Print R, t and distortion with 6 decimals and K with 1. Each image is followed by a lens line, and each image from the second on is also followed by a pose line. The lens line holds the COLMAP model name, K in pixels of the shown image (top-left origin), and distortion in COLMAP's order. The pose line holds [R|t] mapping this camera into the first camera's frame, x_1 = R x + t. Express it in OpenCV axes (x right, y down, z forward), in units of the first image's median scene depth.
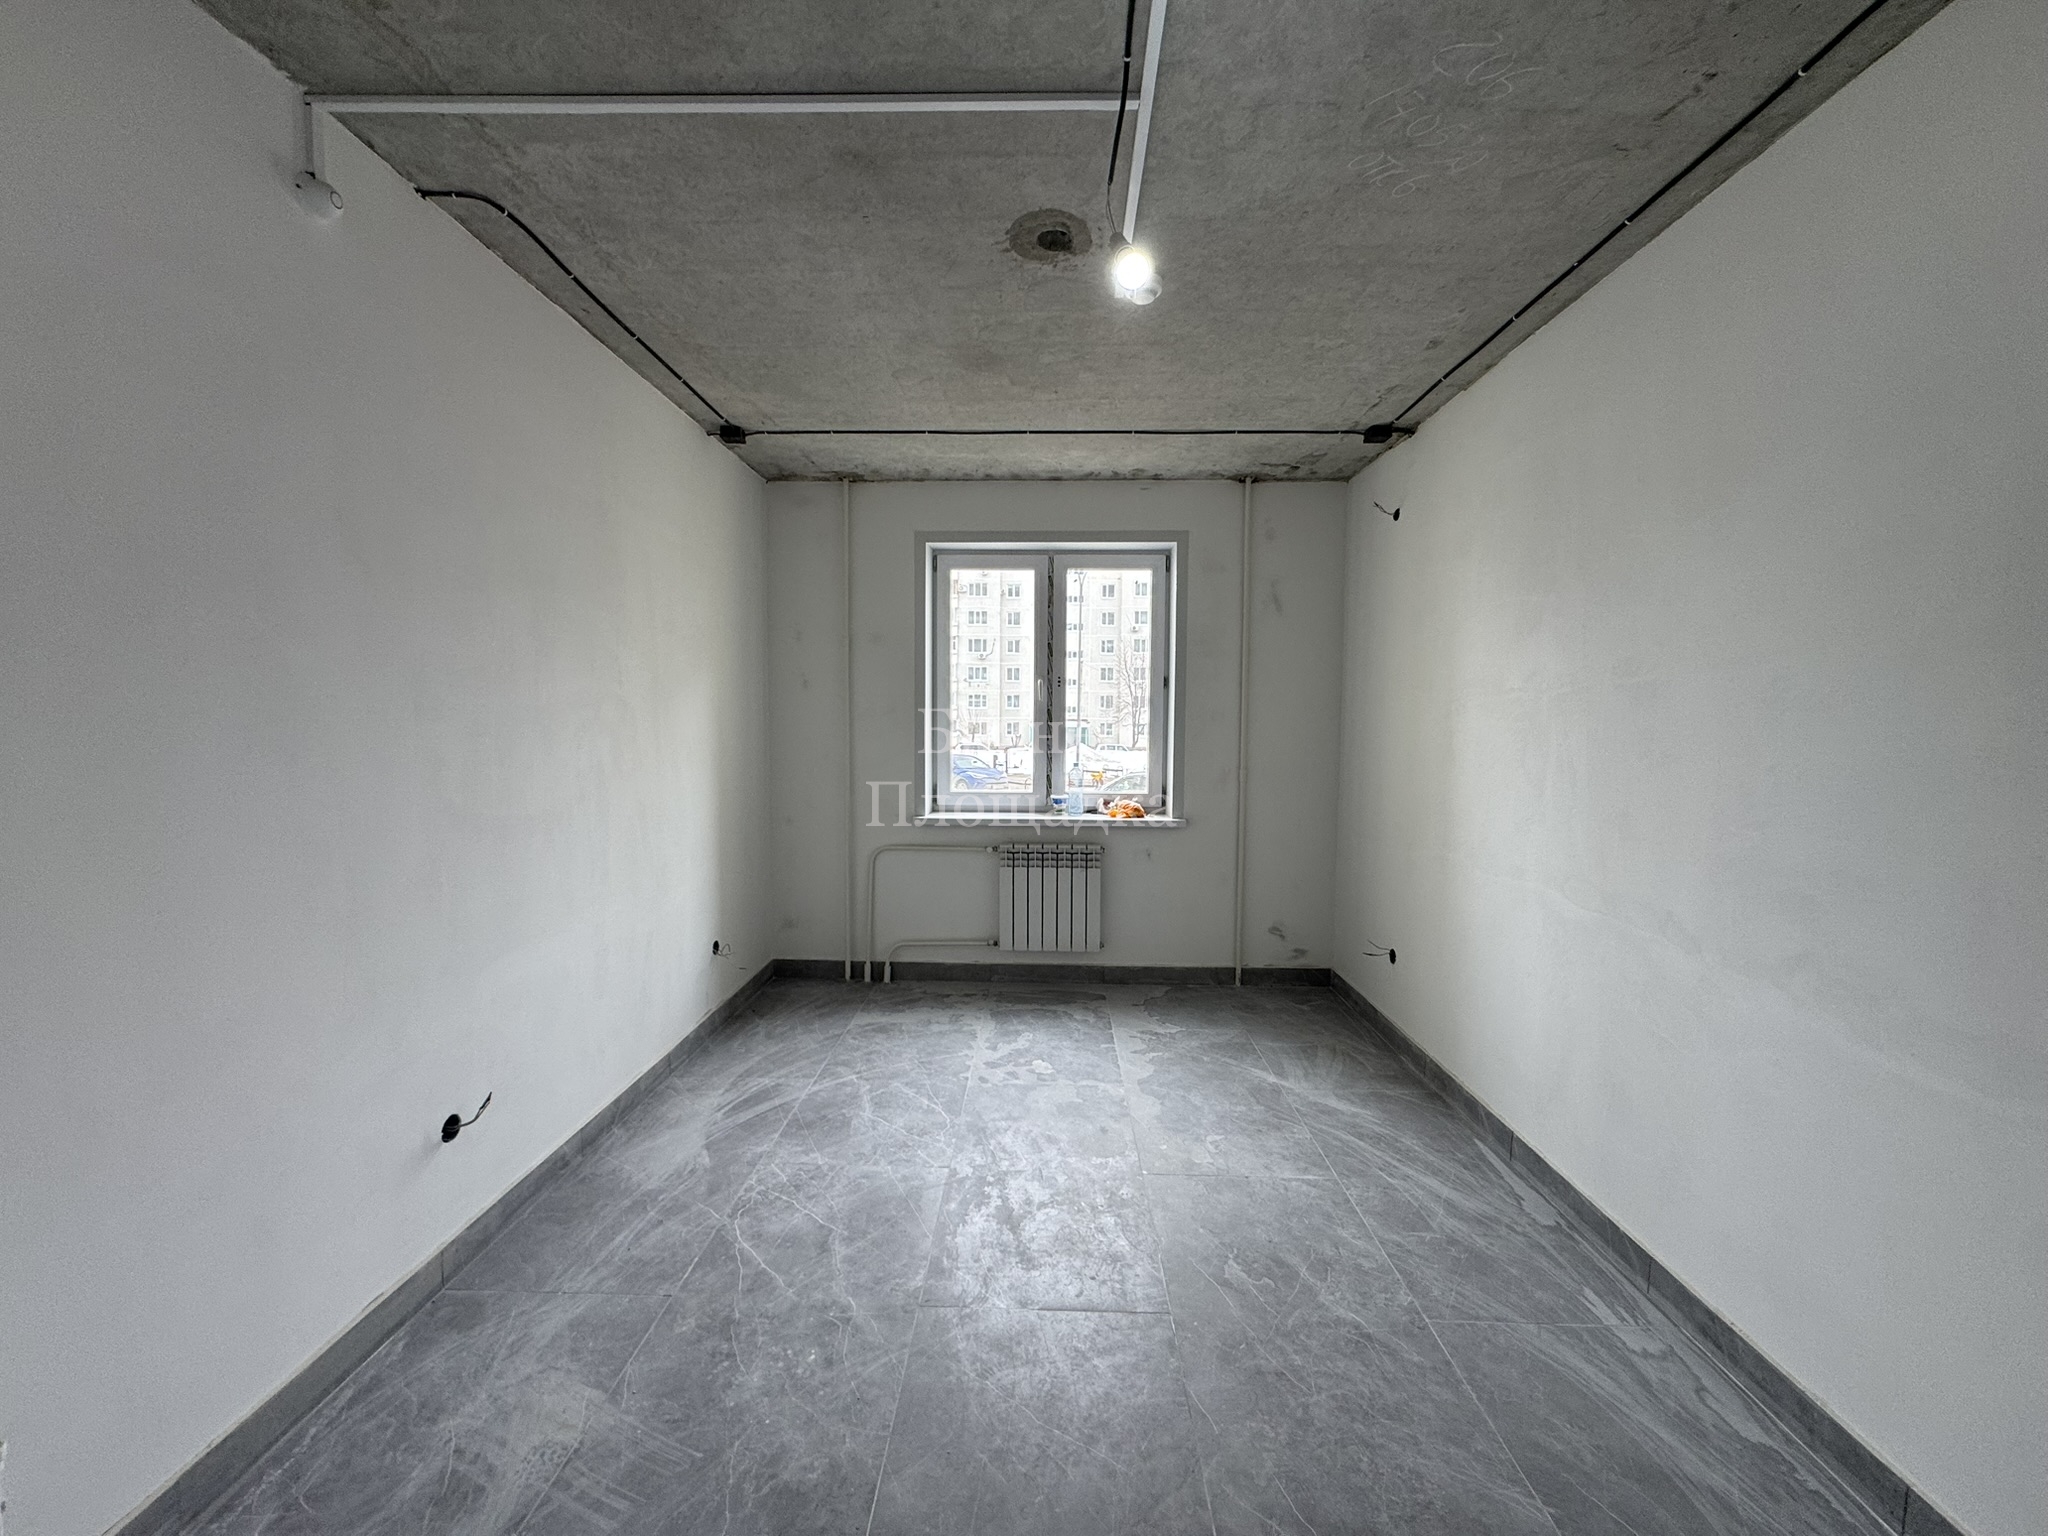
lens RADIAL K [[814.0, 0, 1026.4], [0, 814.0, 762.4], [0, 0, 1]] dist [-0.001761, 0.000236]
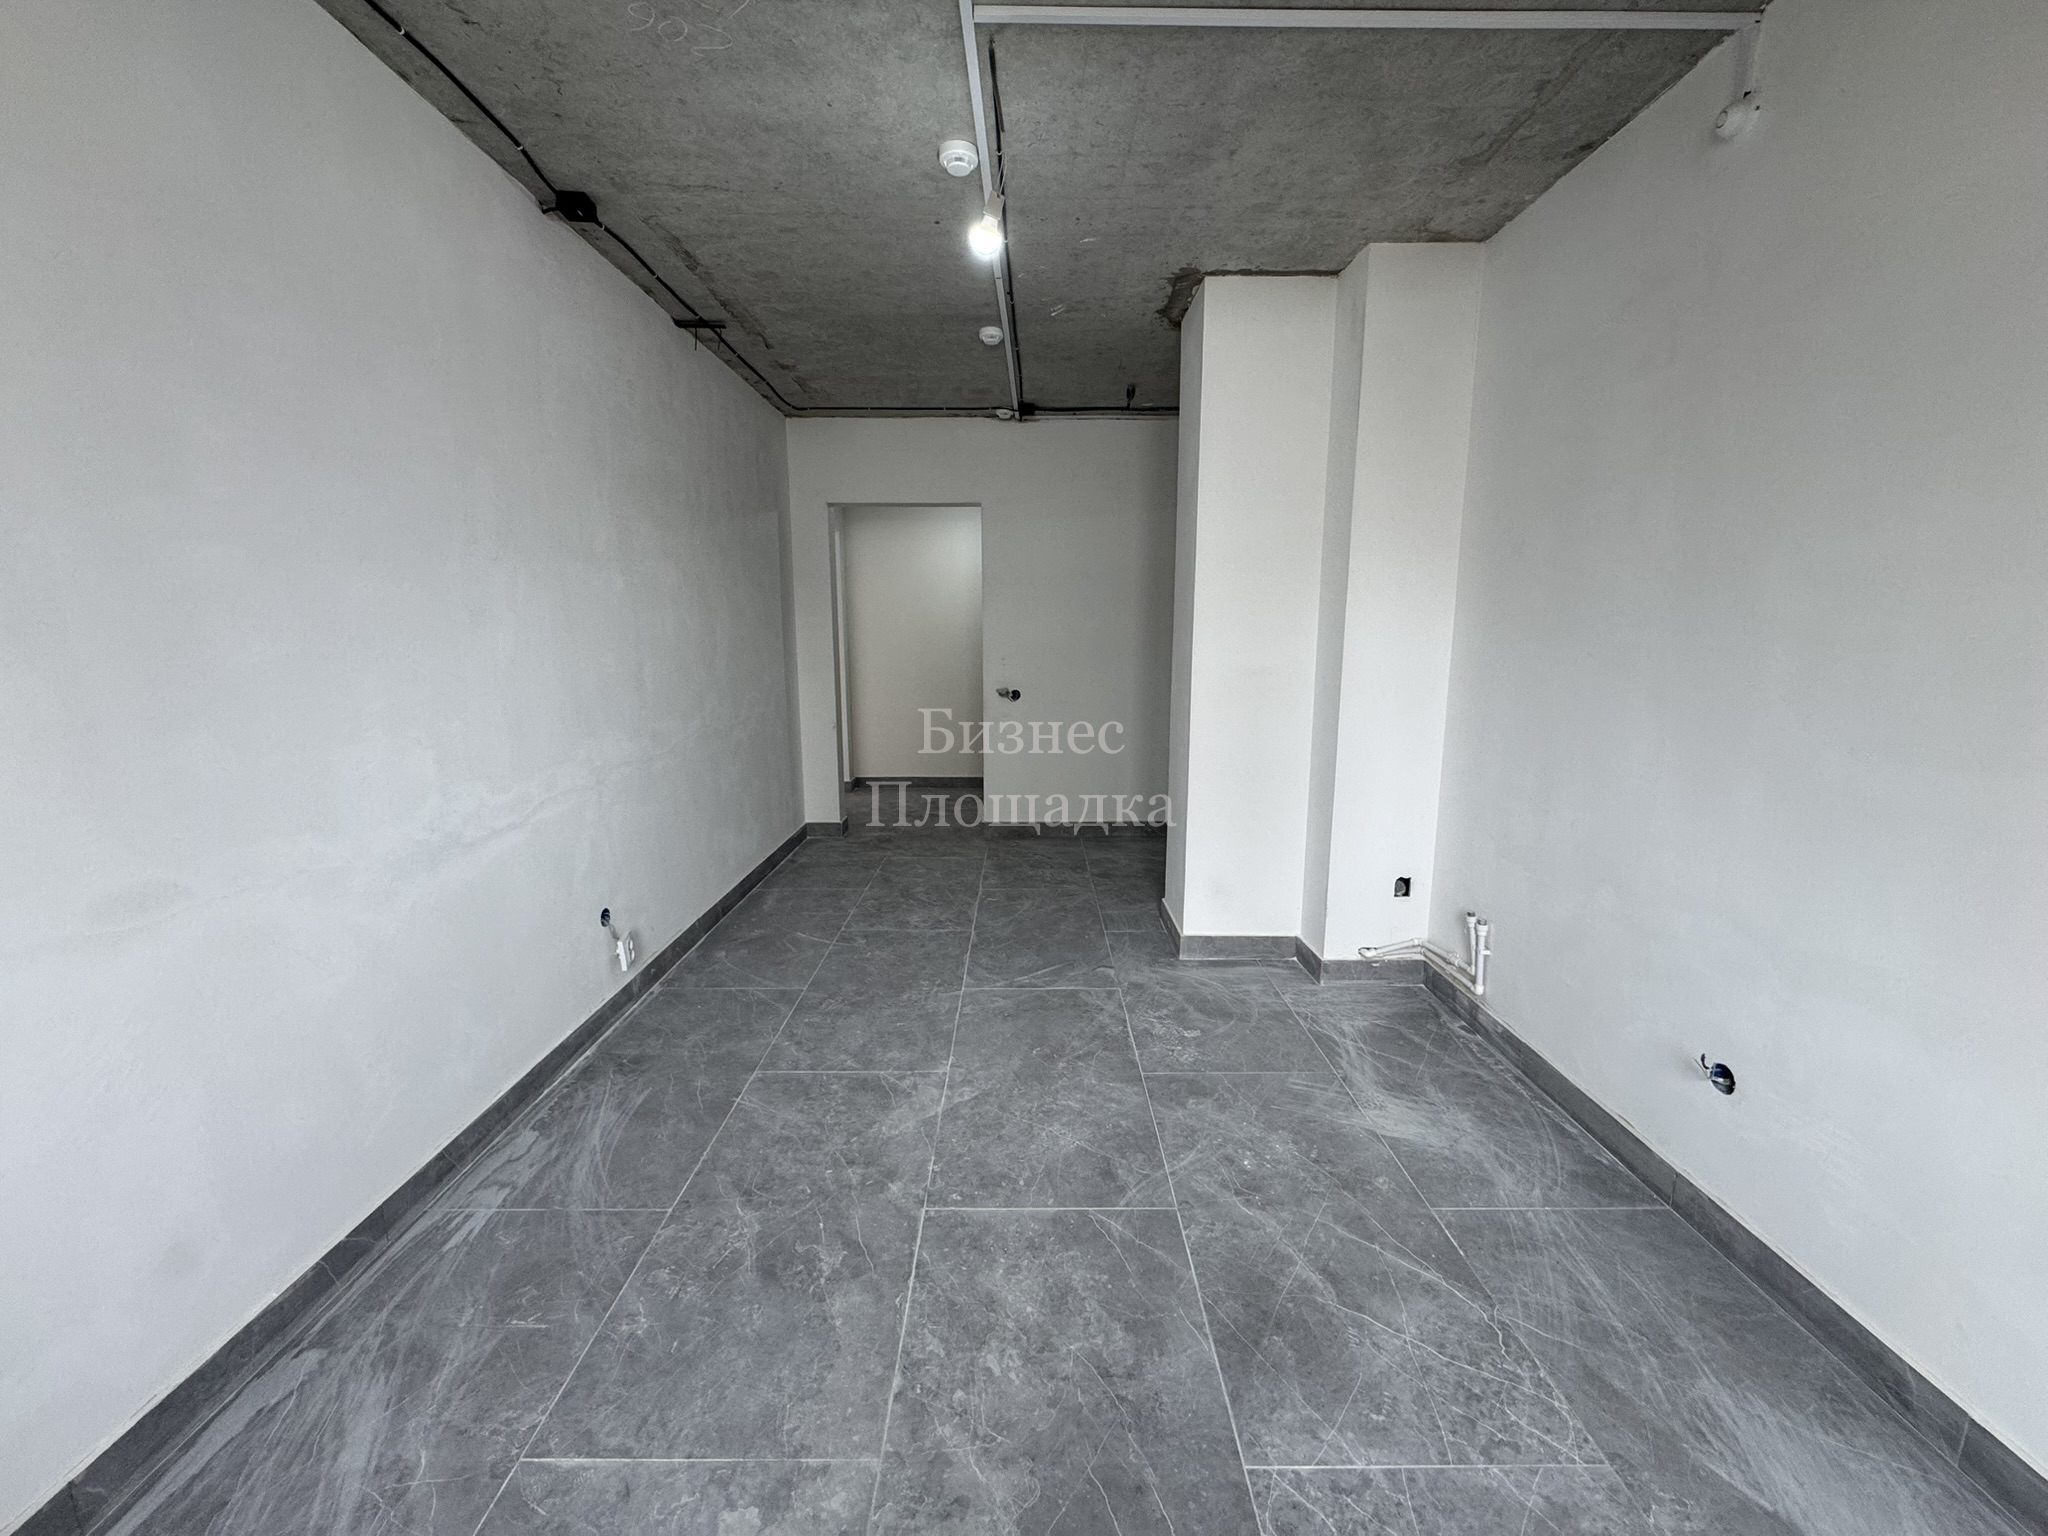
lens RADIAL K [[814.0, 0, 1026.4], [0, 814.0, 762.4], [0, 0, 1]] dist [-0.001761, 0.000236]
pose [[-0.999500, -0.001135, -0.031588, 0.045338], [-0.007985, 0.976008, 0.217590, -0.041830], [0.030583, 0.217733, -0.975529, 1.003905]]
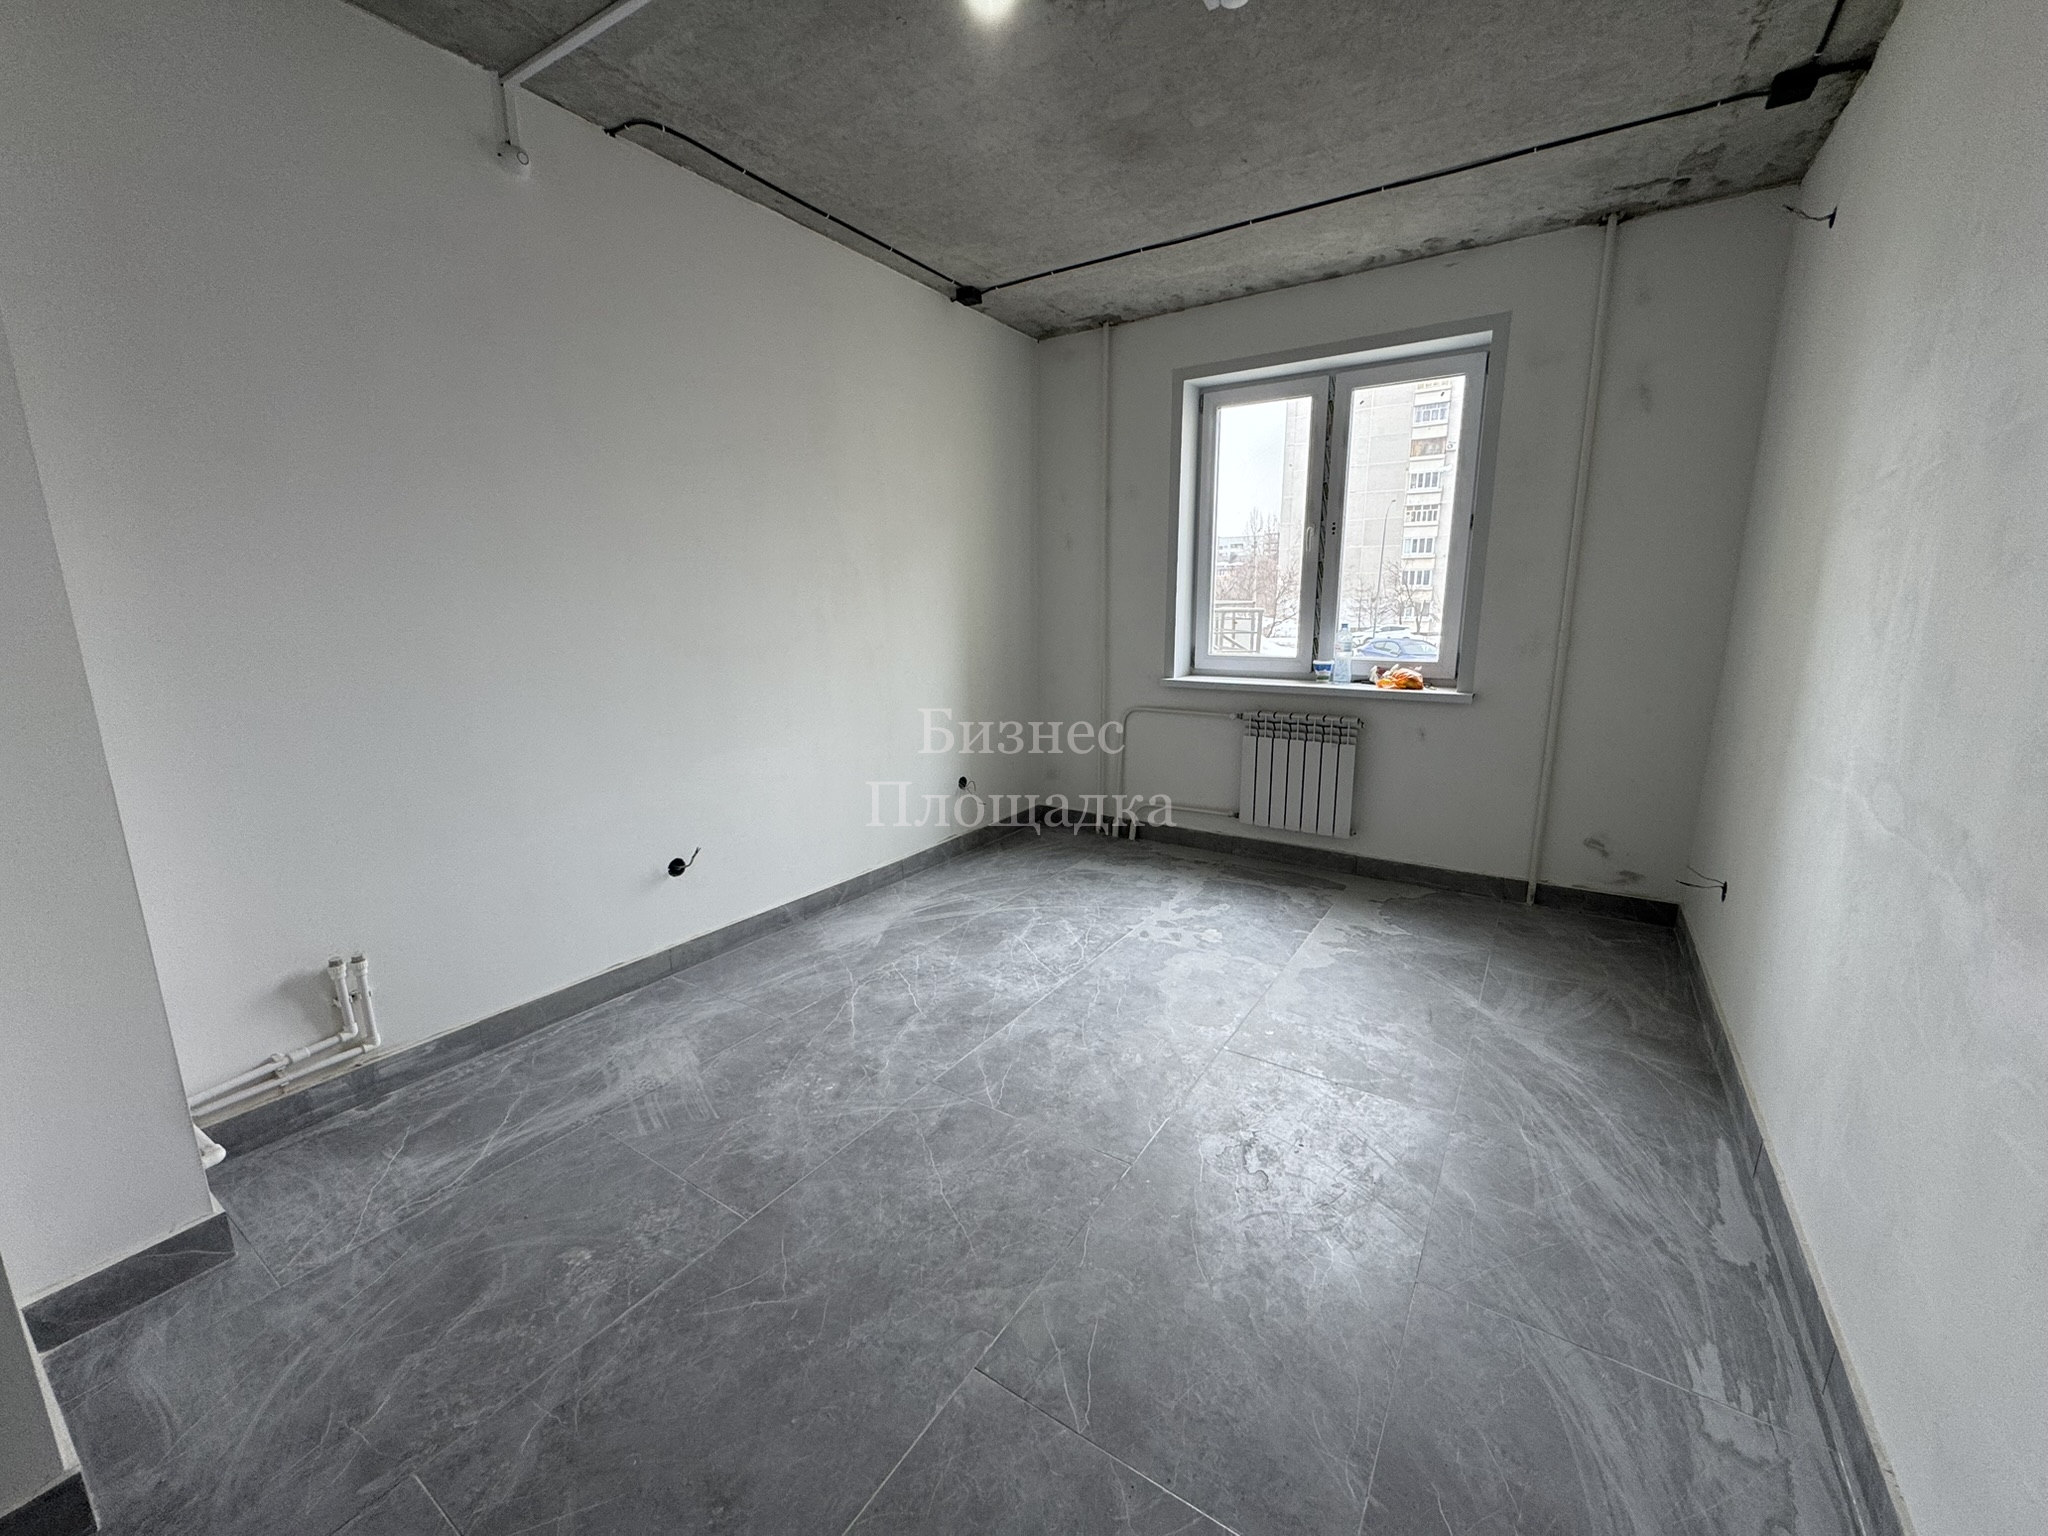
lens RADIAL K [[814.0, 0, 1026.4], [0, 814.0, 762.4], [0, 0, 1]] dist [-0.001761, 0.000236]
pose [[0.852189, 0.090598, -0.515331, 0.284246], [-0.018428, 0.989481, 0.143483, 0.035388], [0.522910, -0.112778, 0.844894, 0.090568]]
